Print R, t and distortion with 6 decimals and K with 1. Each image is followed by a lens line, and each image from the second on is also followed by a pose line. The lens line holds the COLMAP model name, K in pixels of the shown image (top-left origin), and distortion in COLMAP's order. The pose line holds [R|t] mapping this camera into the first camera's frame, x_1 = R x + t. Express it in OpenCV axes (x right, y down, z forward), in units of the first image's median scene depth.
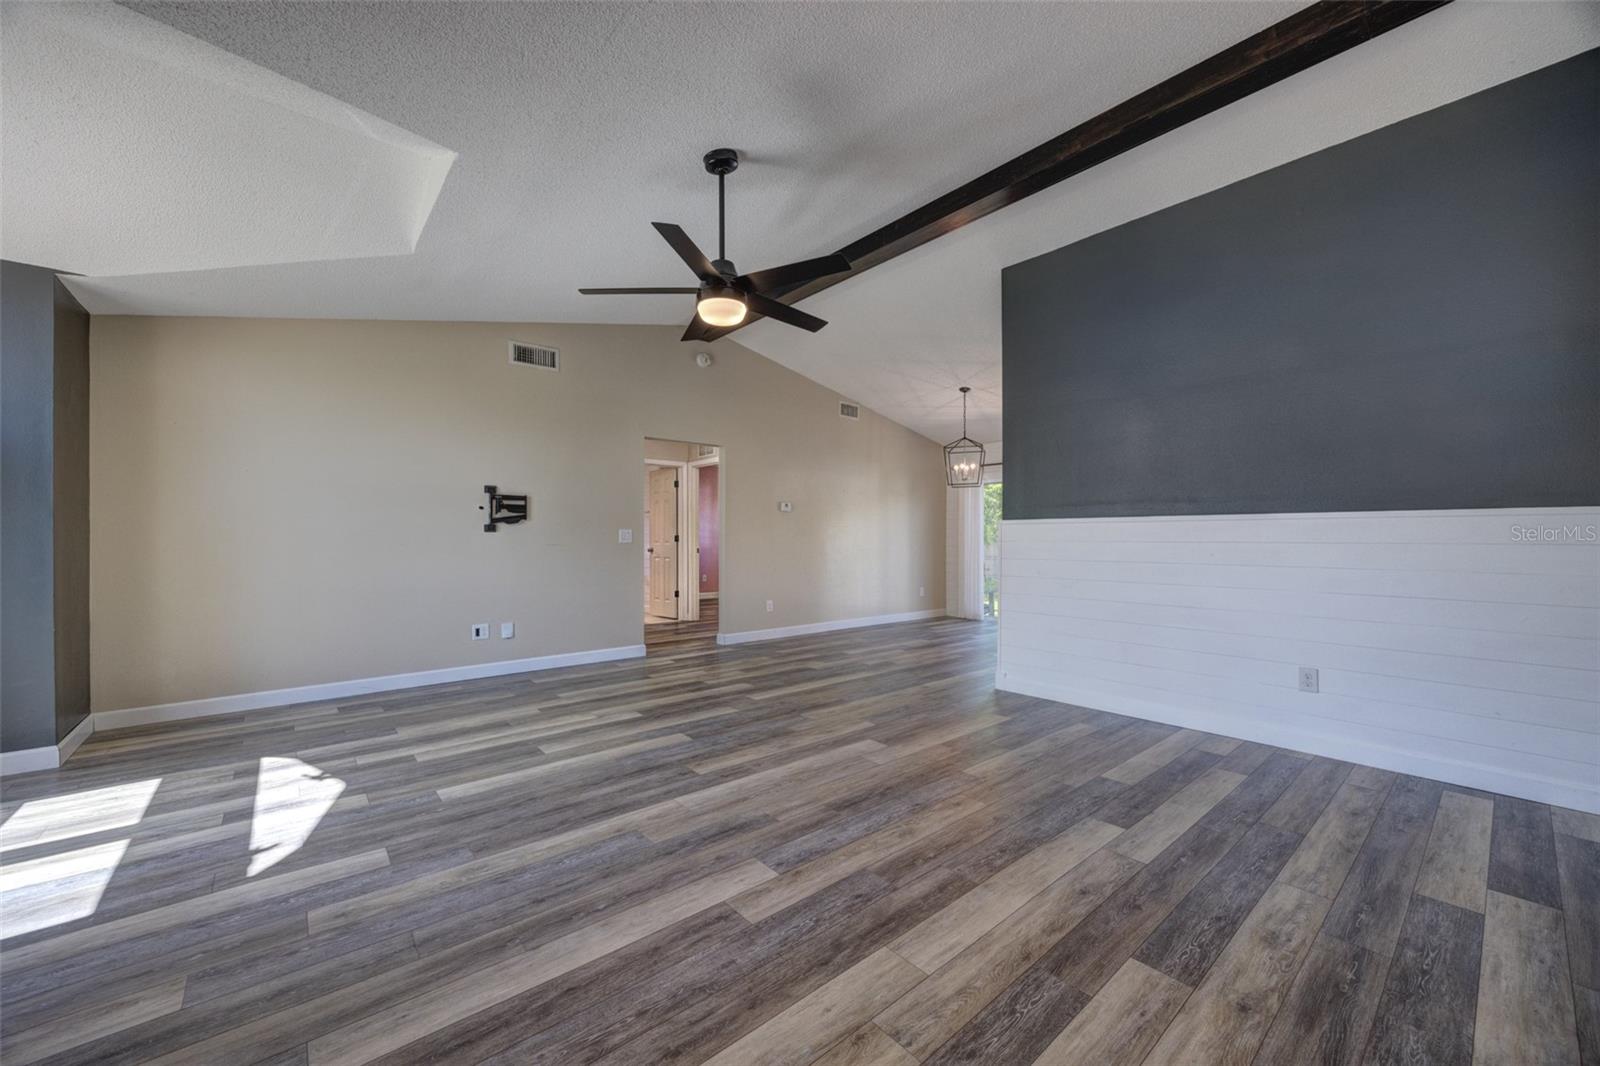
lens RADIAL K [[613.2, 0, 779.8], [0, 613.2, 543.5], [0, 0, 1]] dist [-0.000667, -0.000528]
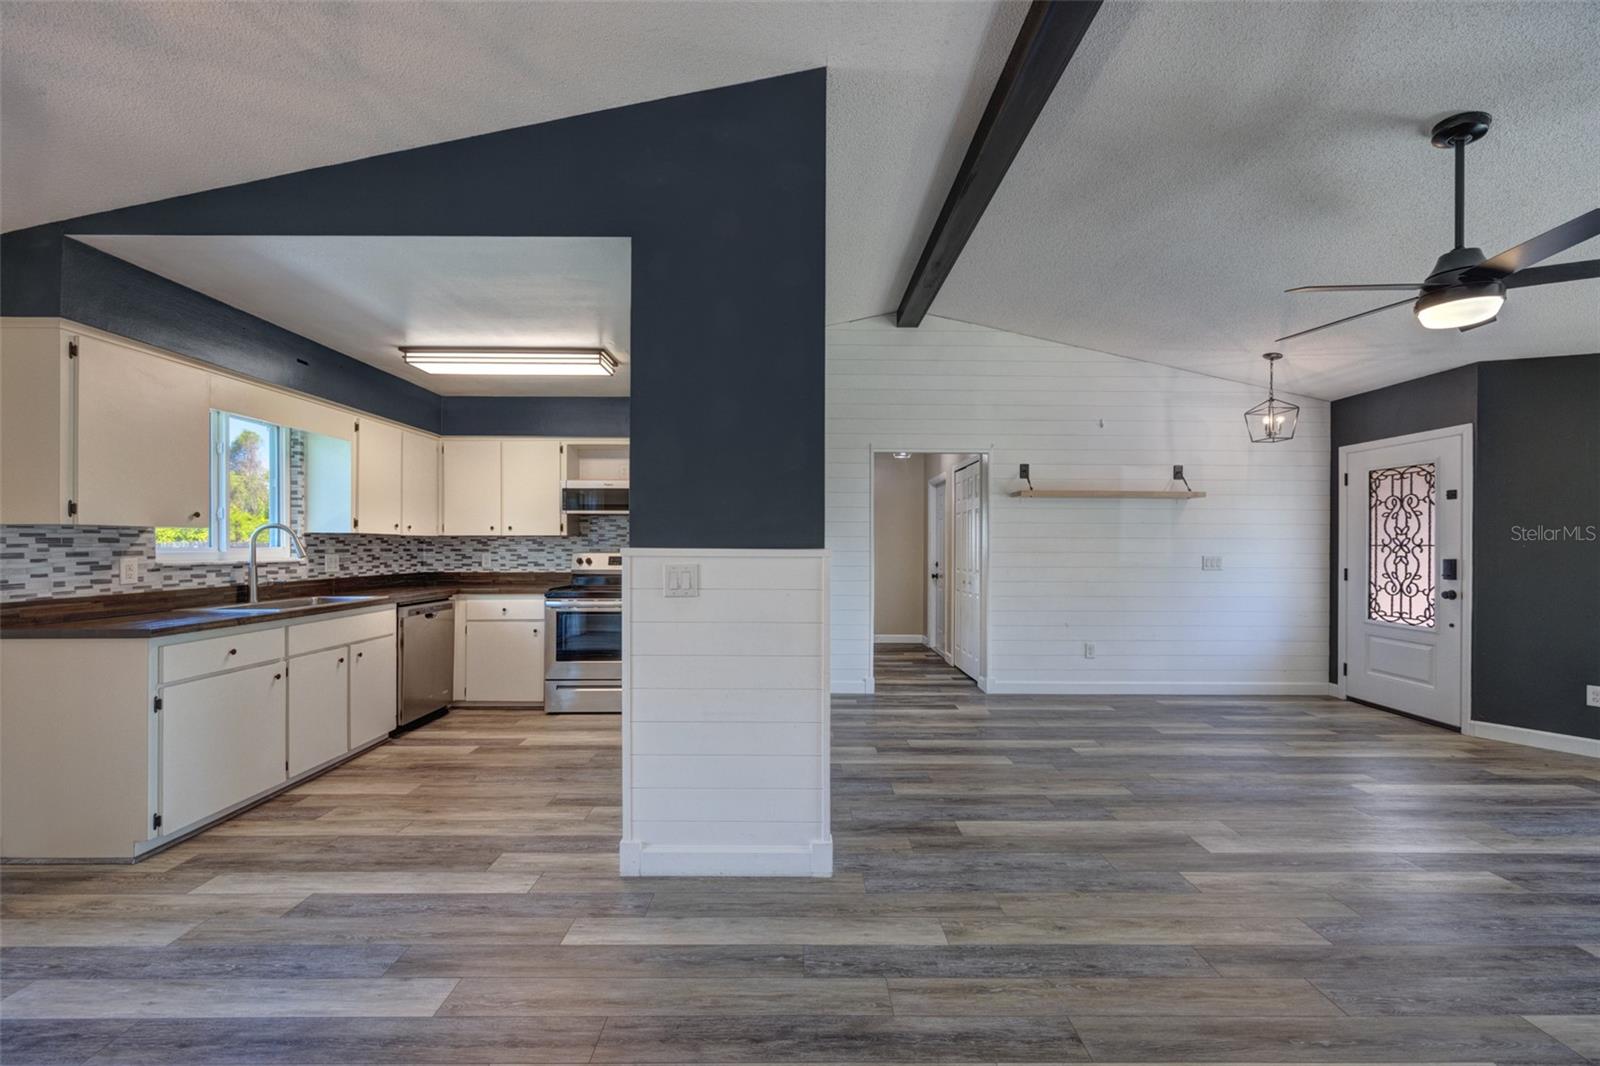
lens RADIAL K [[613.2, 0, 792.5], [0, 613.2, 547.1], [0, 0, 1]] dist [-0.000667, -0.000528]
pose [[-0.777303, -0.008018, 0.629075, 0.087196], [0.001530, 0.999892, 0.014636, -0.077021], [-0.629124, 0.012339, -0.777207, 2.210794]]
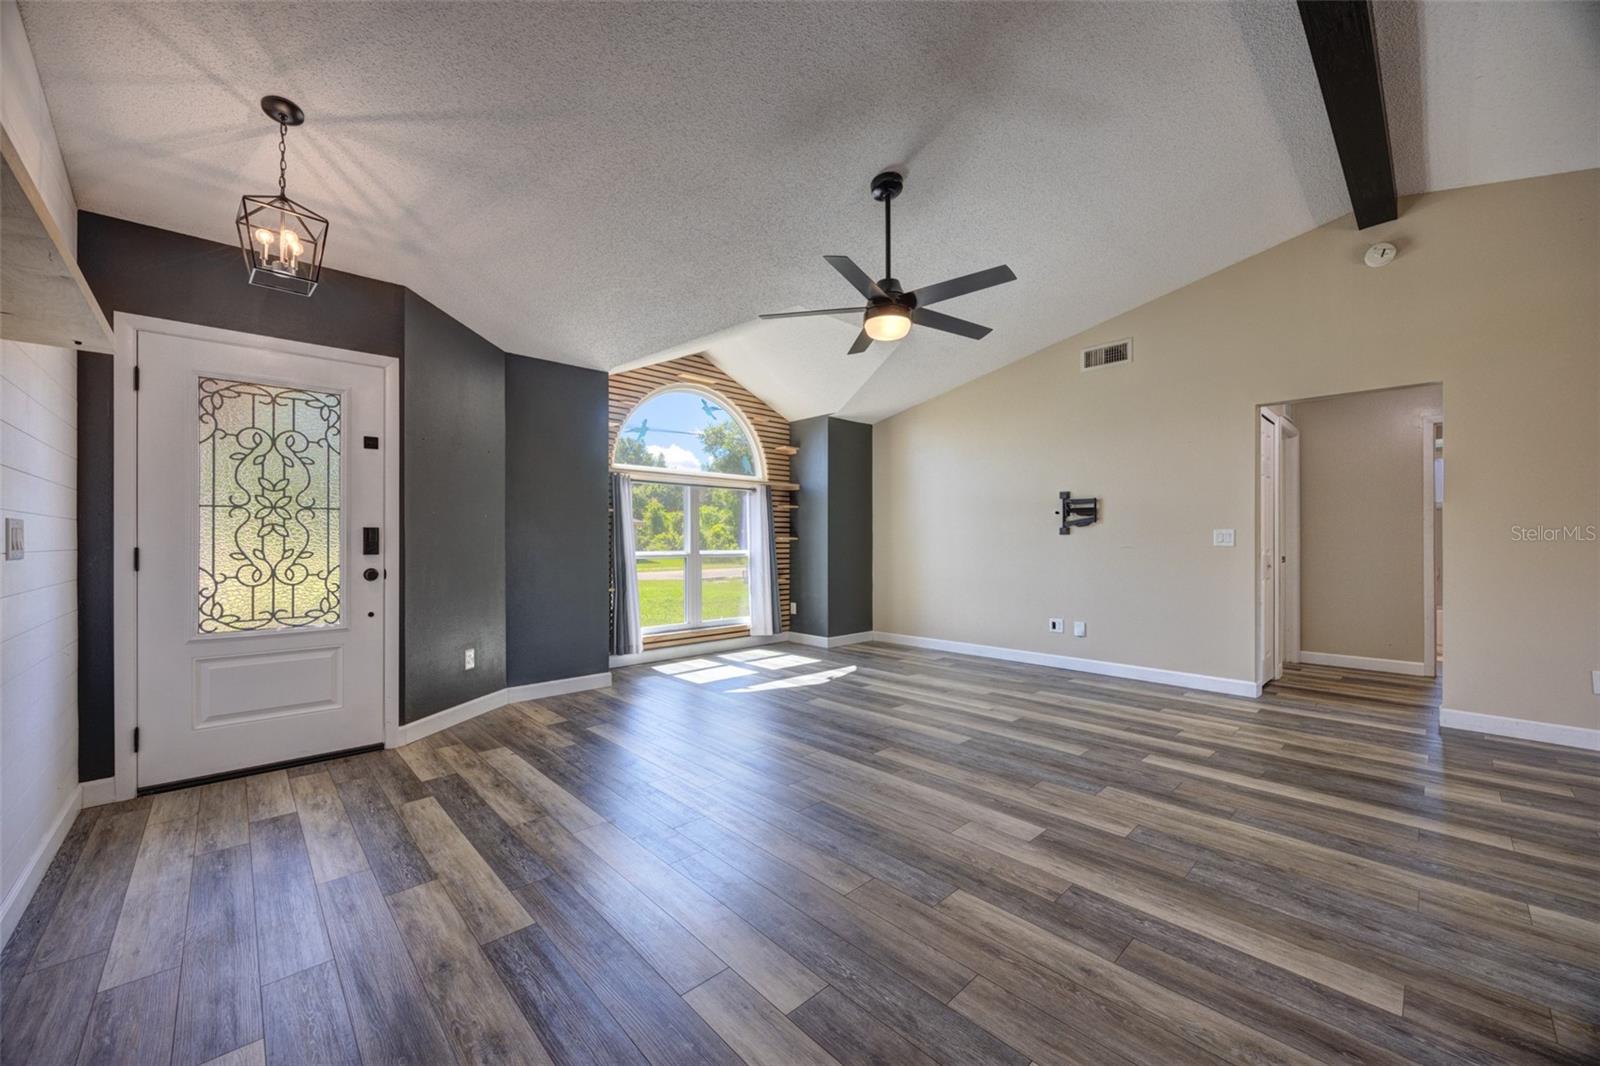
lens RADIAL K [[613.2, 0, 803.5], [0, 613.2, 539.8], [0, 0, 1]] dist [-0.000667, -0.000528]
pose [[0.068675, -0.000158, -0.997639, 0.953686], [-0.008808, 0.999961, -0.000765, -0.007601], [0.997600, 0.008840, 0.068671, 0.783786]]
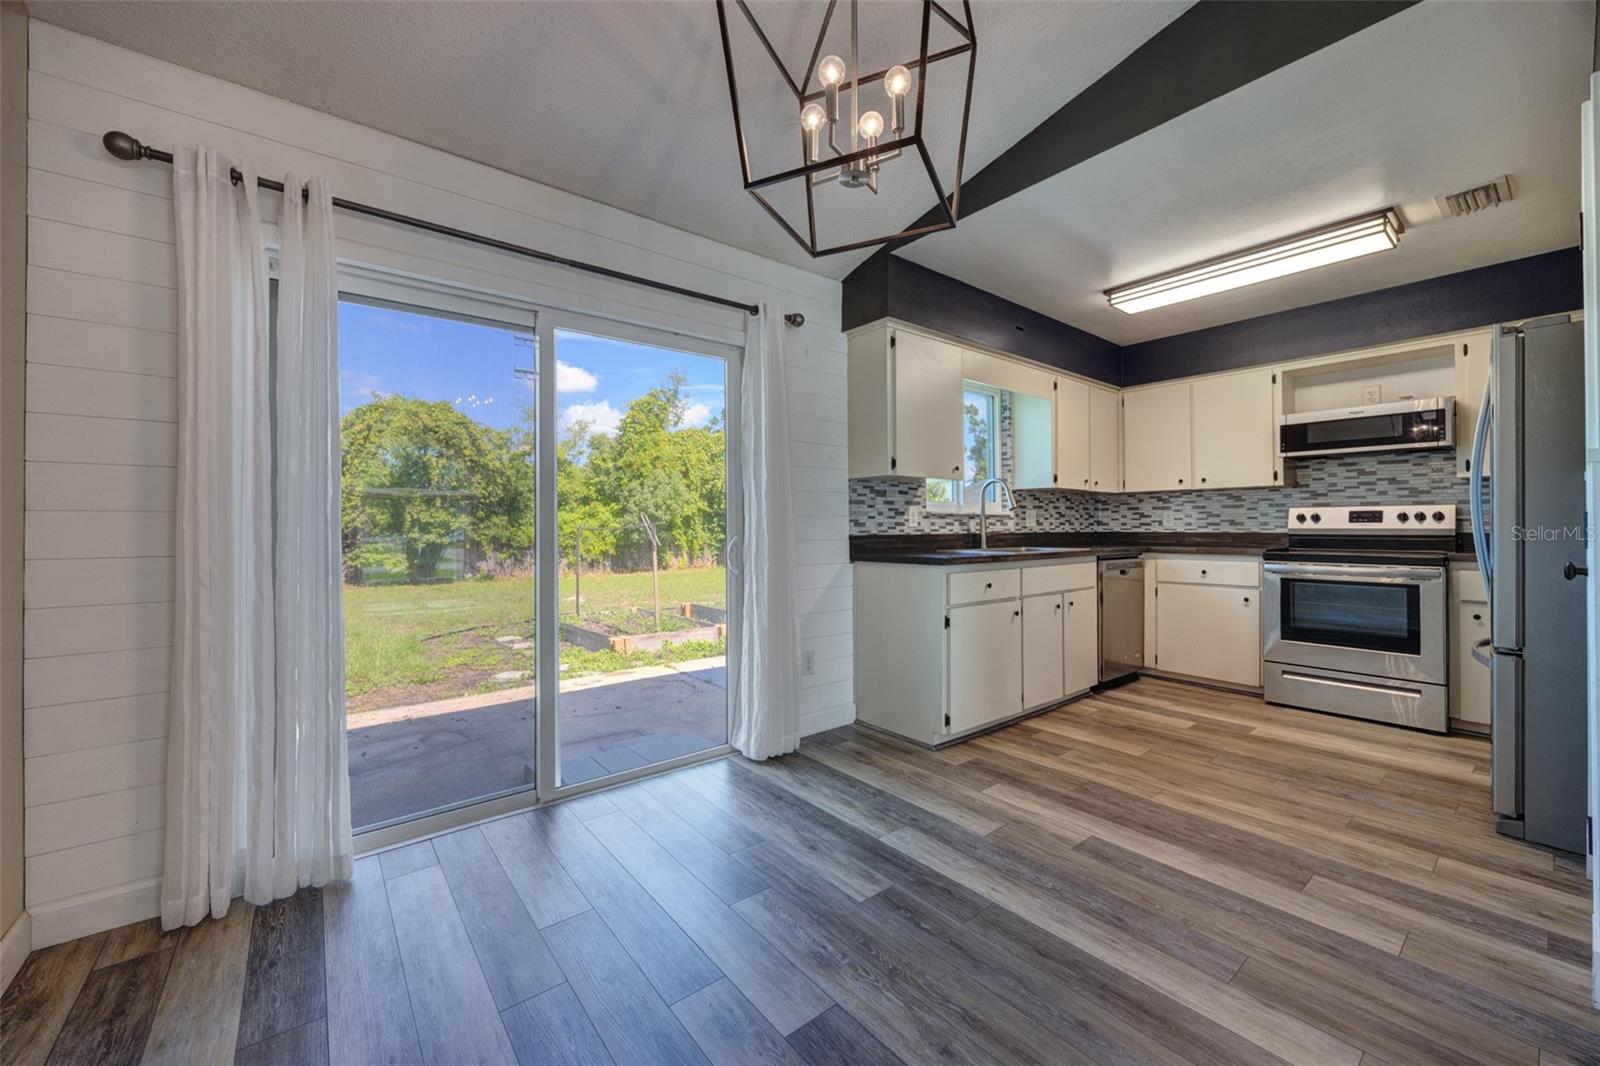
lens RADIAL K [[613.2, 0, 808.2], [0, 613.2, 520.1], [0, 0, 1]] dist [-0.000667, -0.000528]
pose [[0.002928, 0.006145, 0.999977, 0.291615], [0.014522, 0.999875, -0.006187, -0.012895], [-0.999890, 0.014540, 0.002838, 2.330950]]
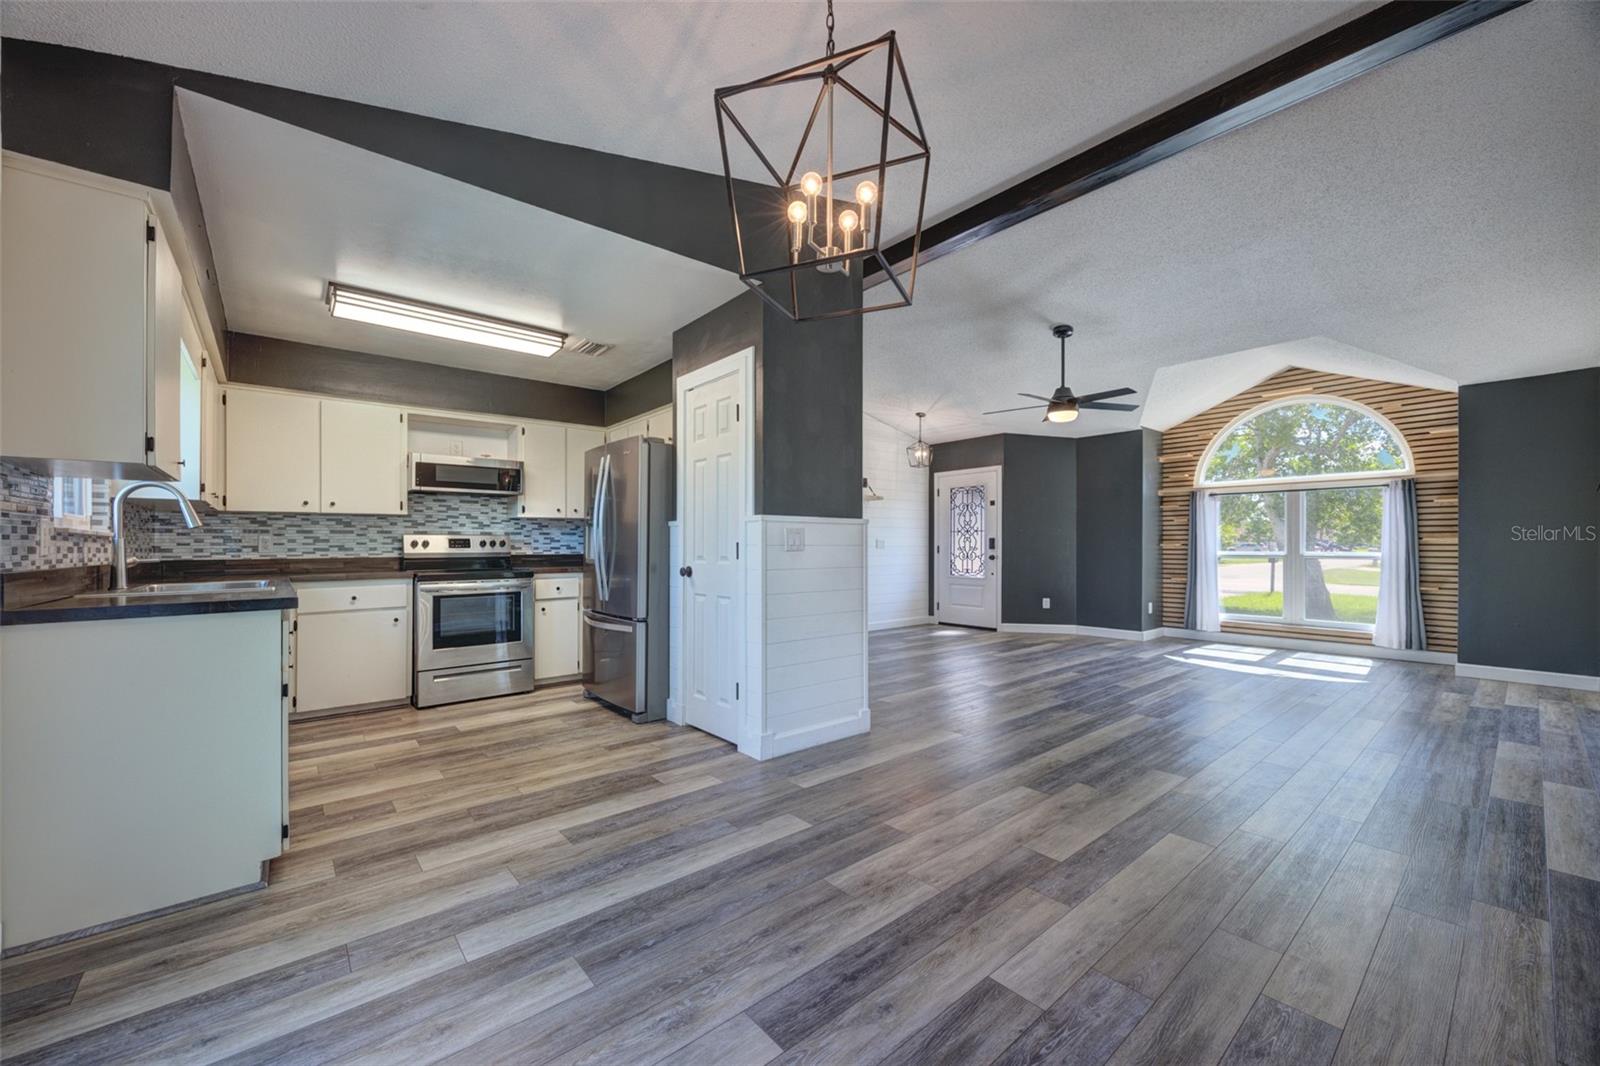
lens RADIAL K [[613.2, 0, 768.1], [0, 613.2, 546.8], [0, 0, 1]] dist [-0.000667, -0.000528]
pose [[-0.999916, 0.001843, 0.012812, 0.740271], [0.002002, 0.999921, 0.012371, -0.020656], [-0.012788, 0.012396, -0.999841, 2.801399]]
